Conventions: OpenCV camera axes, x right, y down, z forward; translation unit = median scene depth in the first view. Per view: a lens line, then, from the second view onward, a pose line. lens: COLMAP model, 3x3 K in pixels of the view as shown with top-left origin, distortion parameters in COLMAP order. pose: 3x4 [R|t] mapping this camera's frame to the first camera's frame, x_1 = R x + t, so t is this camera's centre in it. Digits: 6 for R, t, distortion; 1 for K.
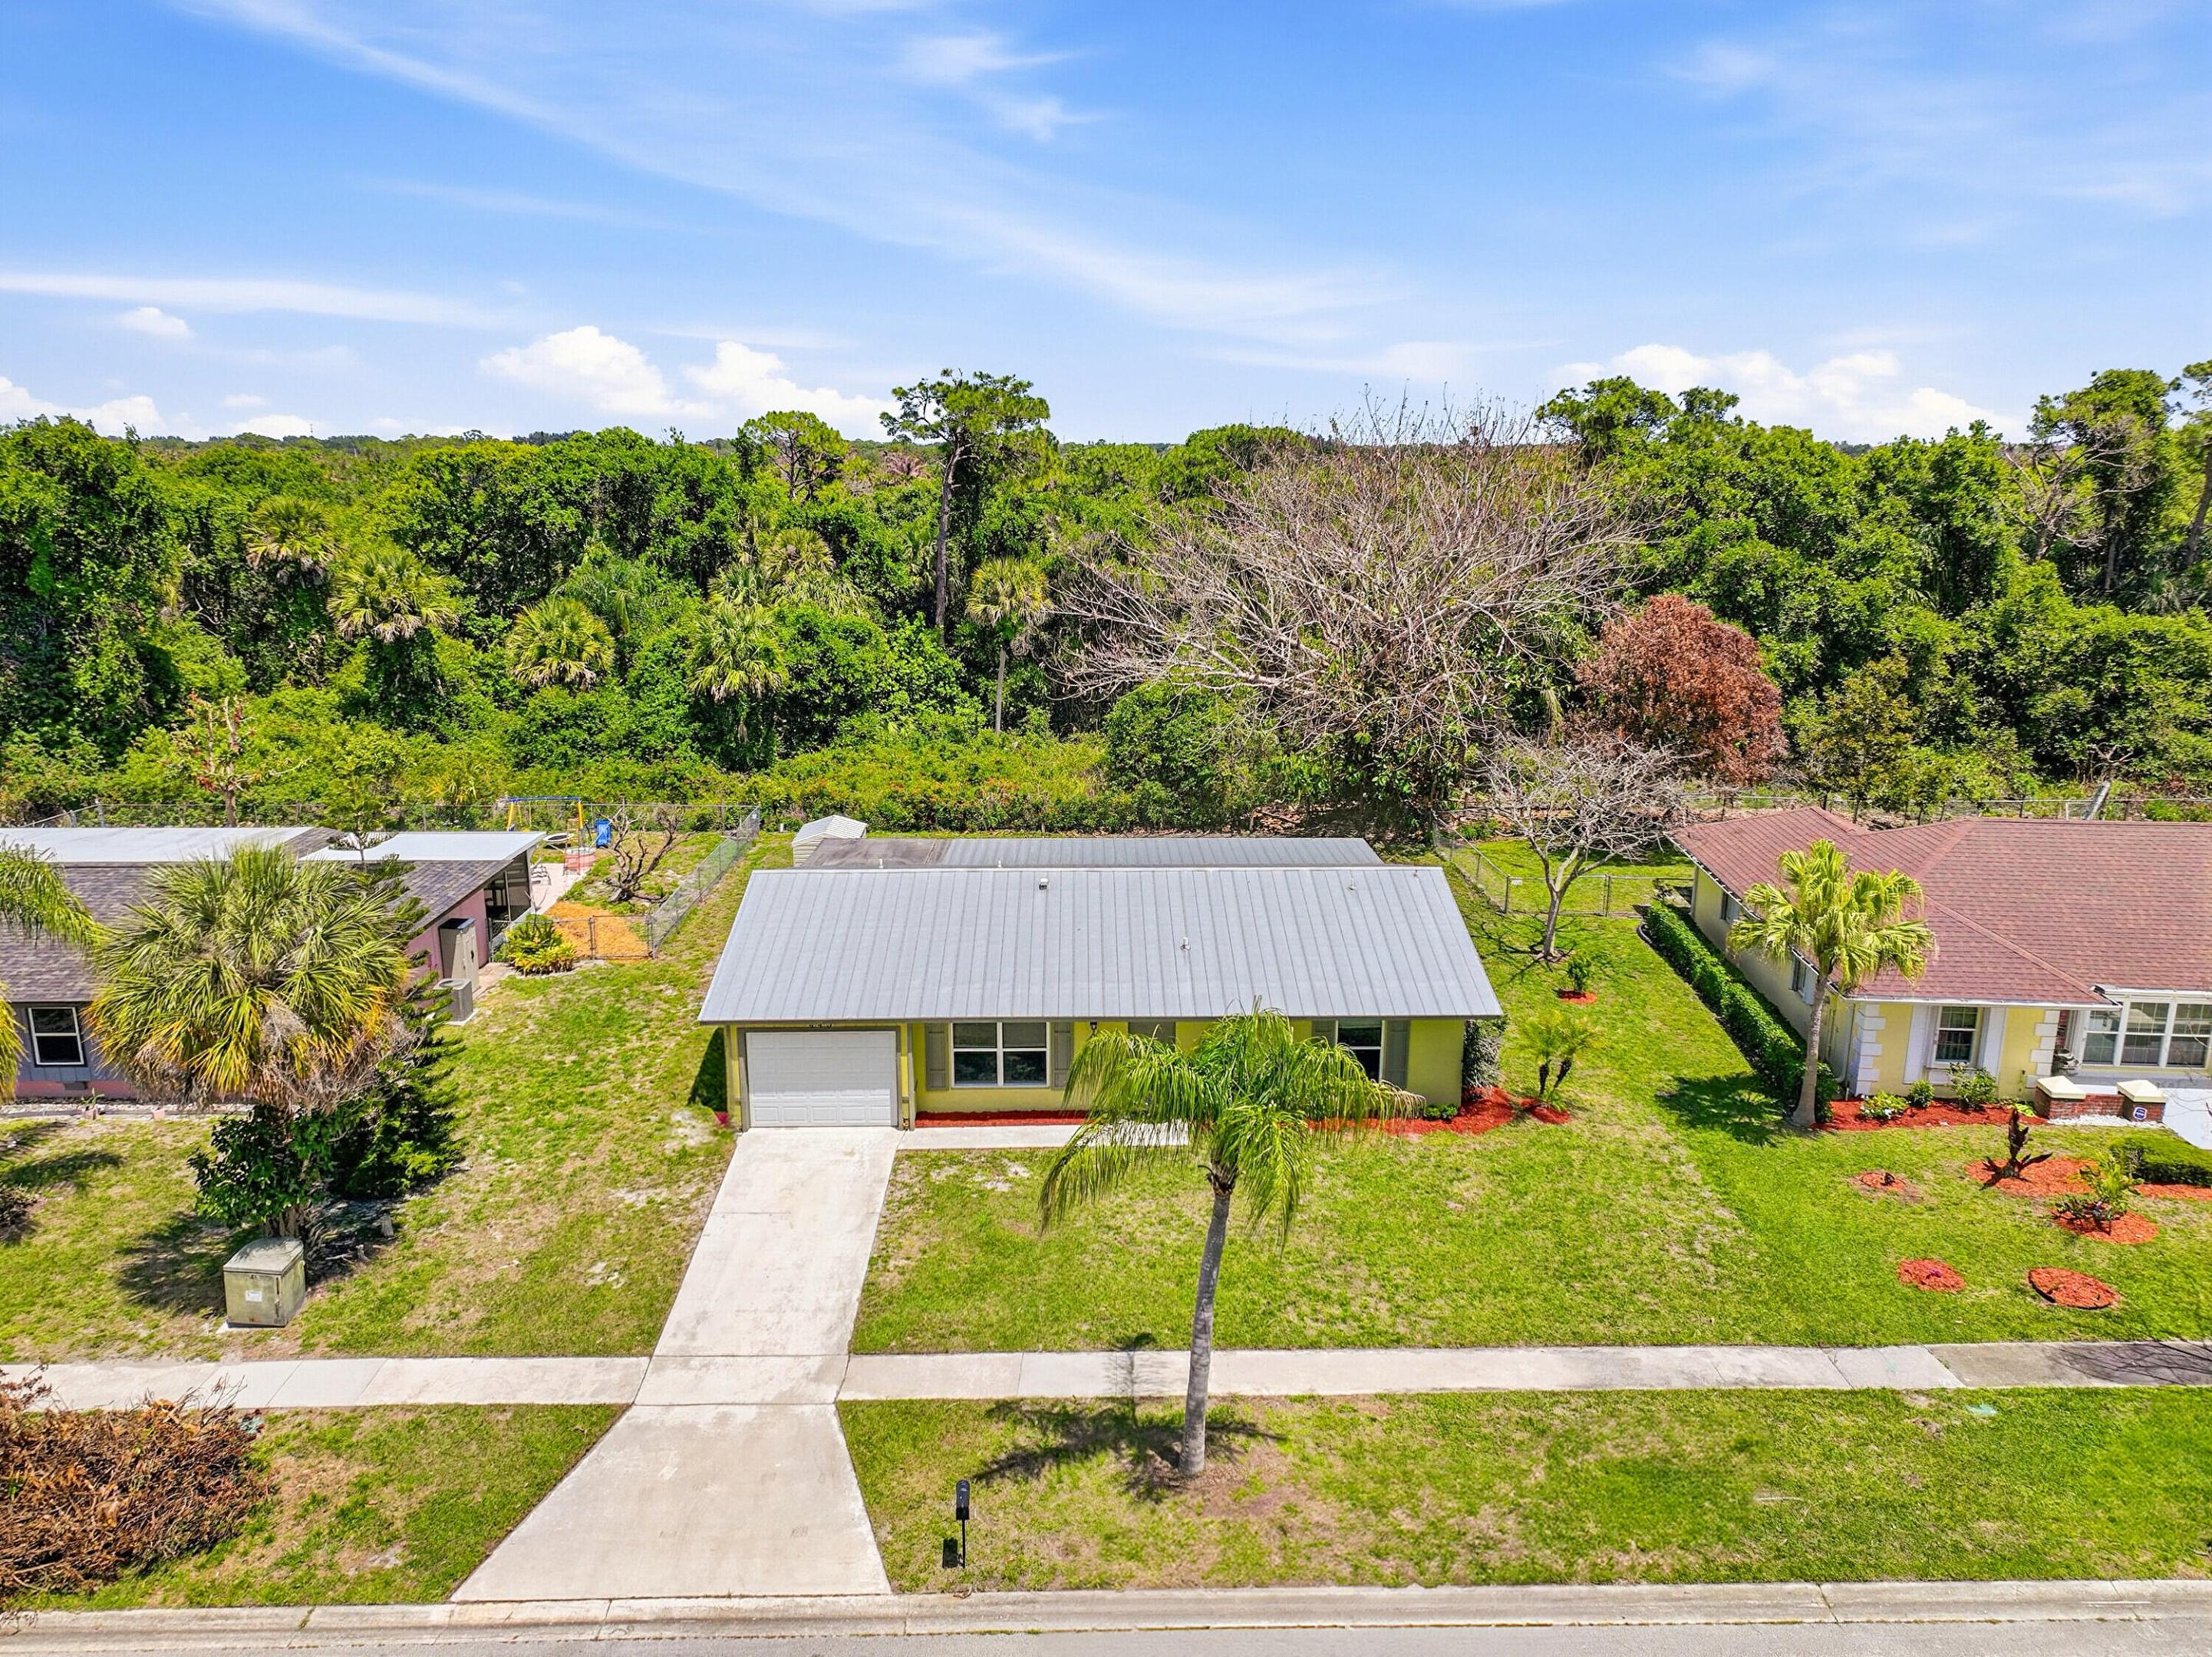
lens RADIAL K [[1549.9, 0, 1106.0], [0, 1549.9, 828.5], [0, 0, 1]] dist [0.003713, 0.008517]
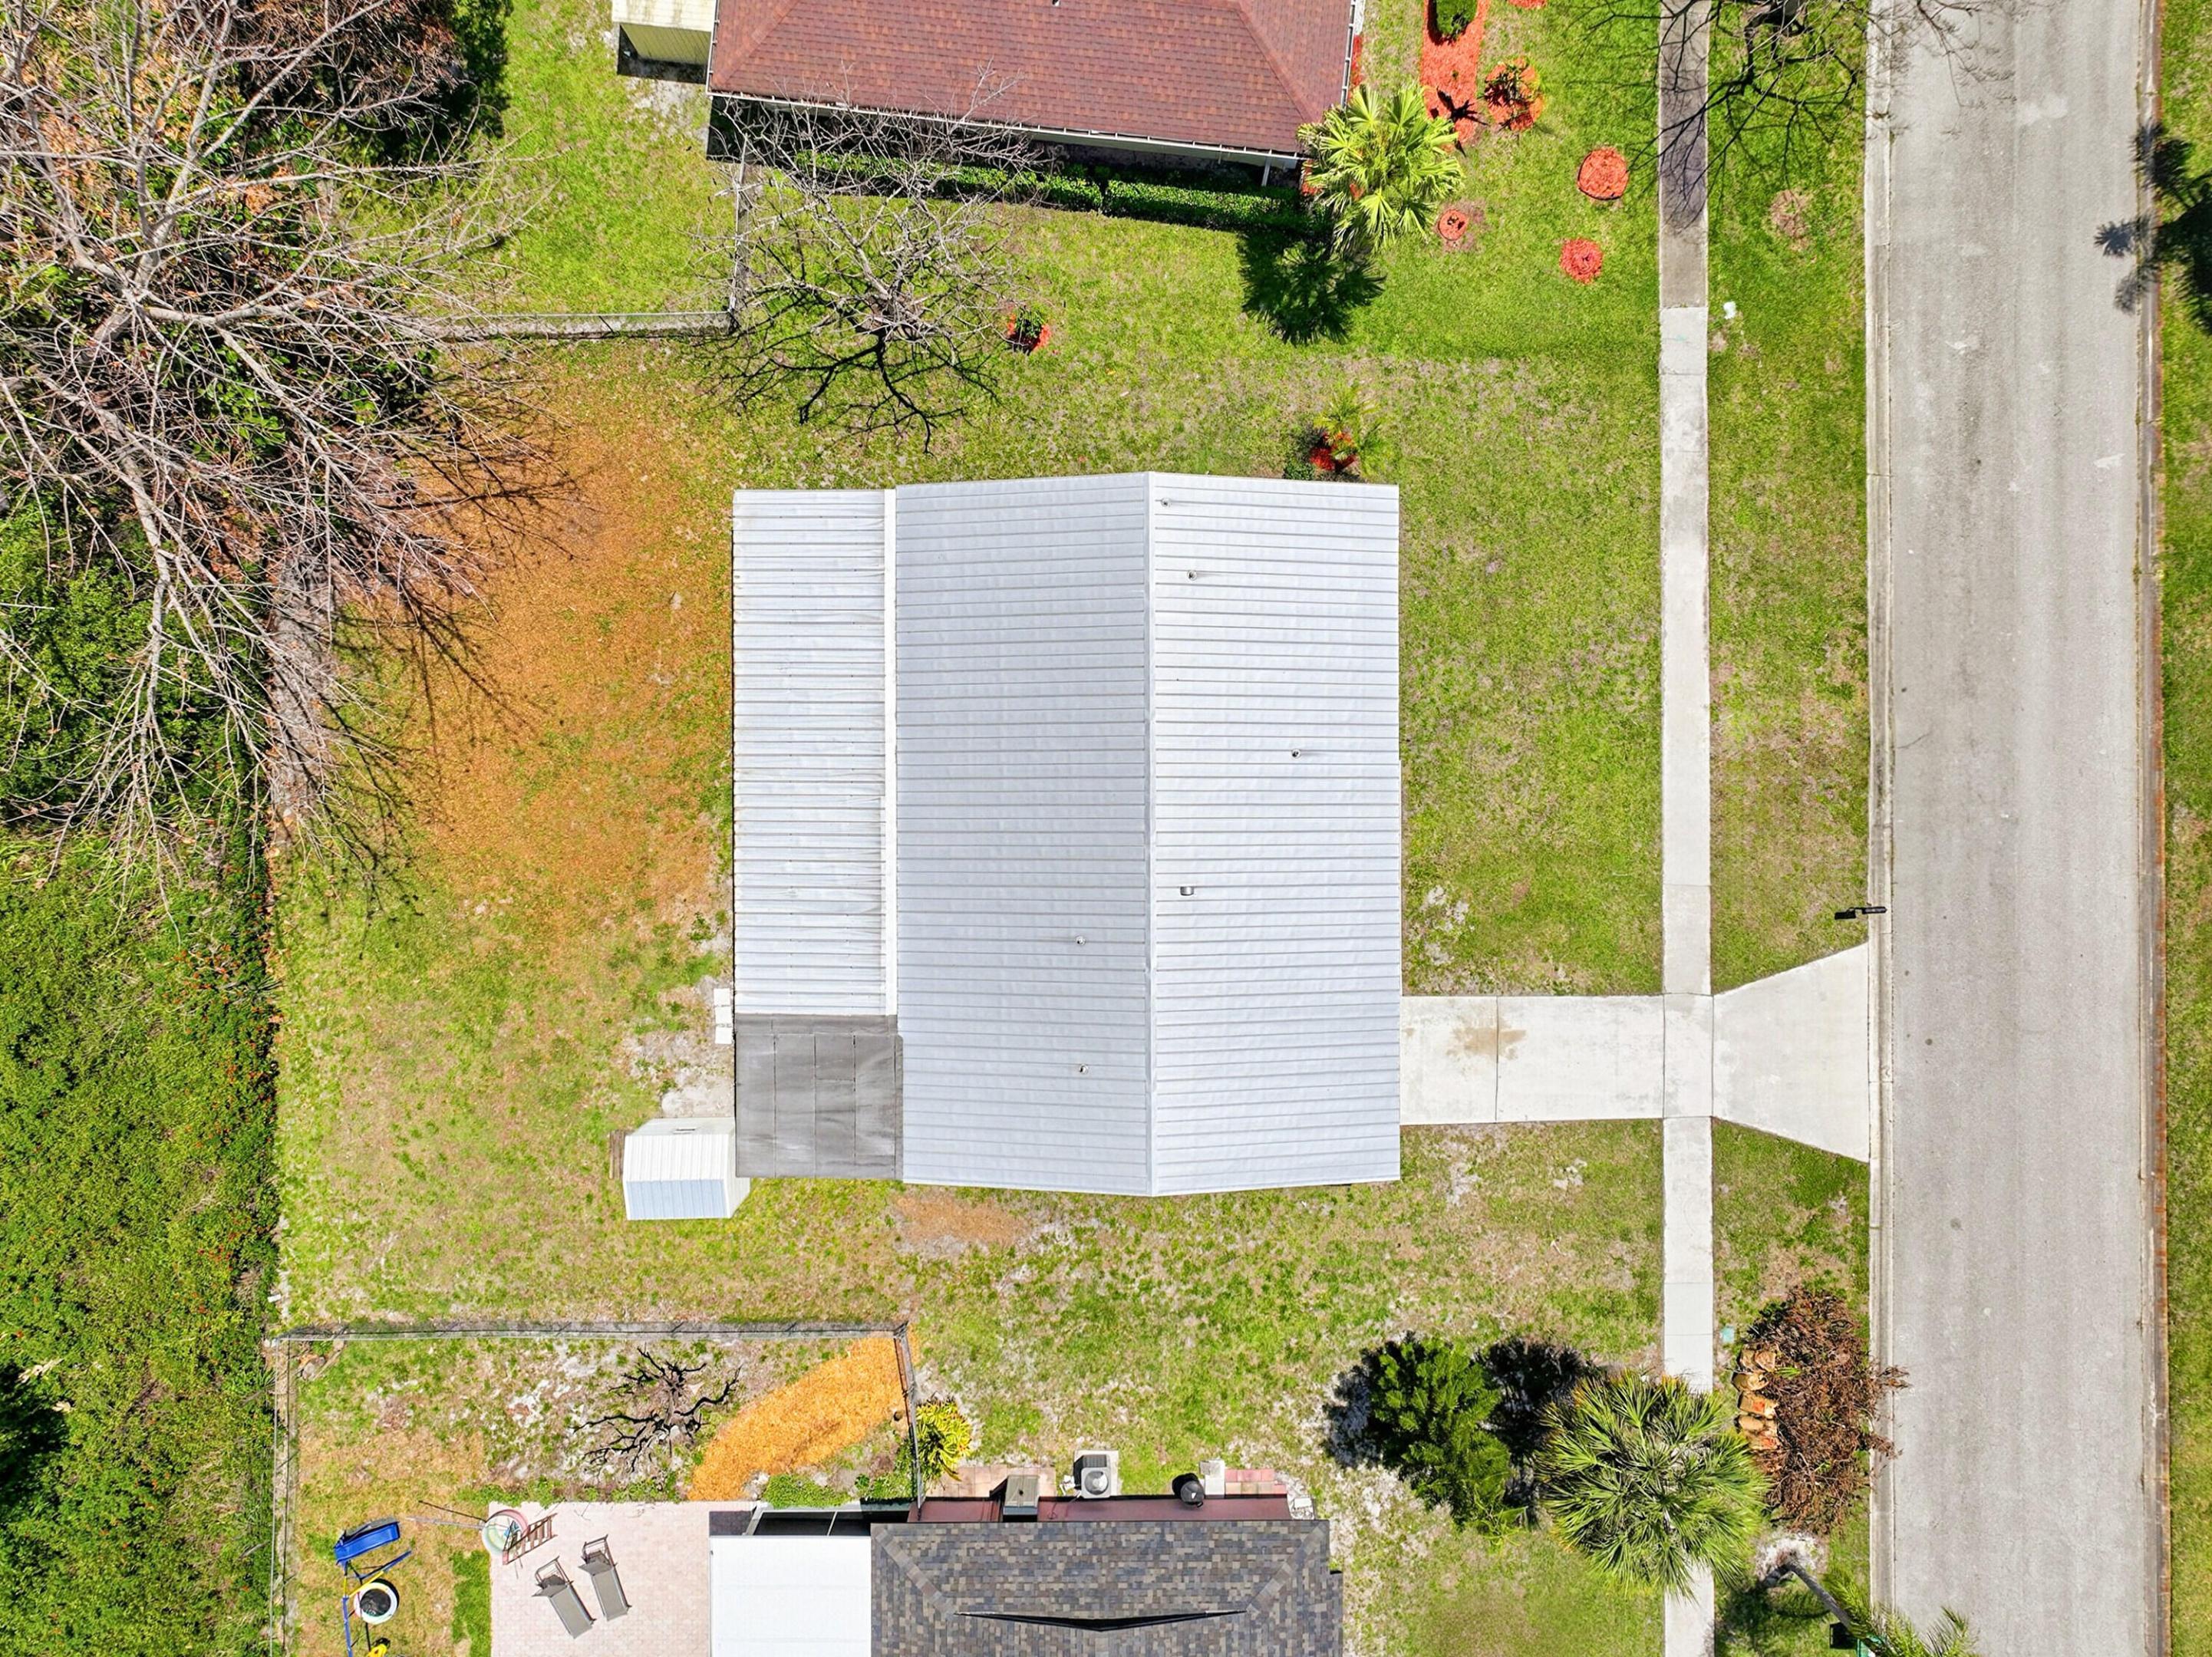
lens RADIAL K [[1545.1, 0, 1097.3], [0, 1545.1, 795.2], [0, 0, 1]] dist [0.007874, 0.001445]
pose [[0.016811, -0.999858, -0.001271, 0.012488], [0.229897, 0.002628, 0.973211, -0.562305], [-0.973070, -0.016653, 0.229909, 0.508379]]
